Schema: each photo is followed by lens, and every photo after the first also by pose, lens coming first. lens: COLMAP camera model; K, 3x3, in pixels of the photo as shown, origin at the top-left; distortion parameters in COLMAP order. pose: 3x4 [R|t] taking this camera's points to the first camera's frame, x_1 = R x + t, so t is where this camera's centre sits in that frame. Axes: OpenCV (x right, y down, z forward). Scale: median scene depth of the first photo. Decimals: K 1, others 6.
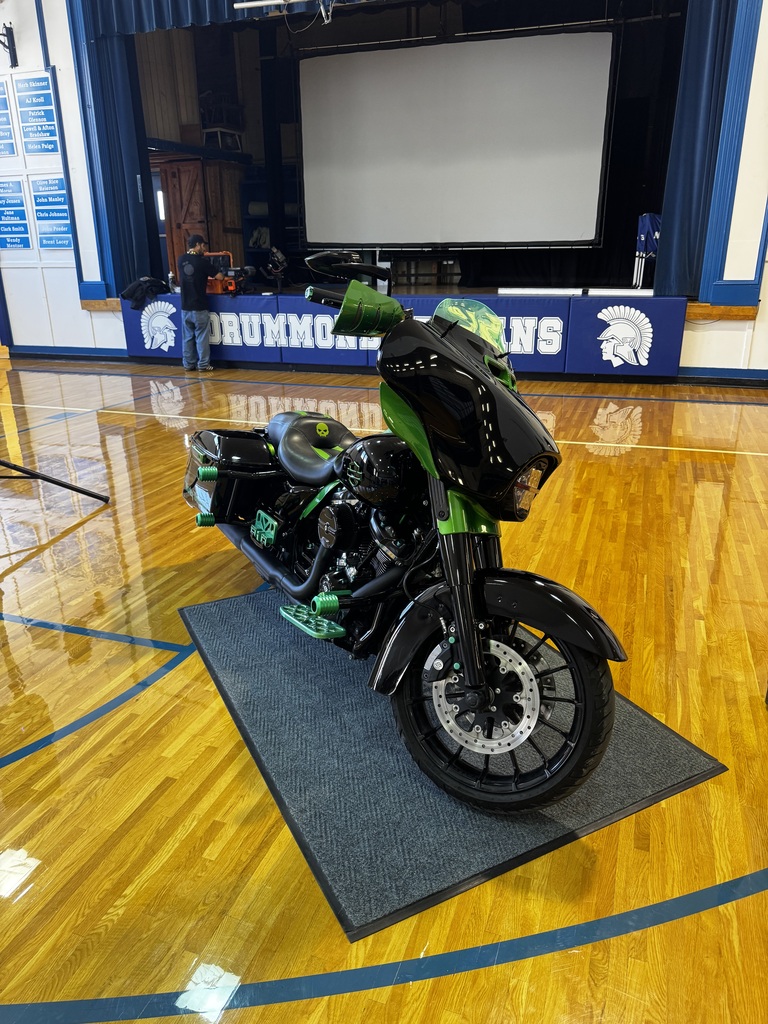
lens RADIAL K [[734.5, 0, 384.6], [0, 734.5, 512.8], [0, 0, 1]] dist [0.010311, -0.011482]
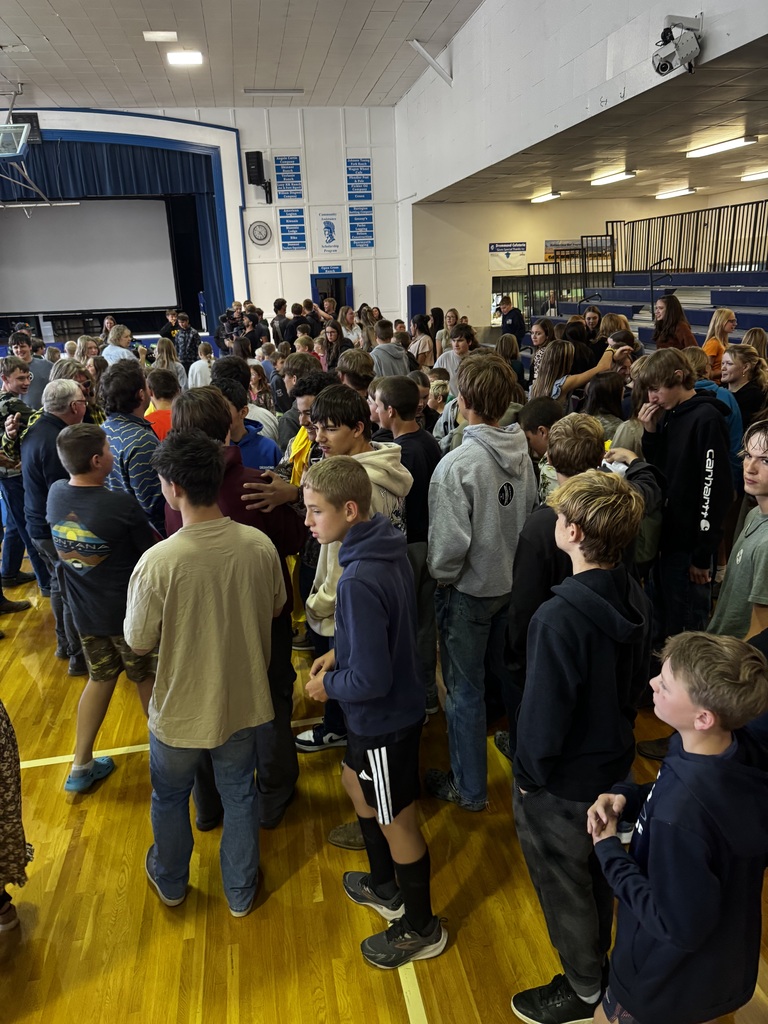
lens RADIAL K [[734.5, 0, 383.5], [0, 734.5, 513.6], [0, 0, 1]] dist [0.010311, -0.011482]
pose [[0.865019, -0.182024, 0.467557, -0.186481], [0.199138, 0.979884, 0.013055, 0.181904], [-0.460529, 0.081815, 0.883866, -0.683388]]
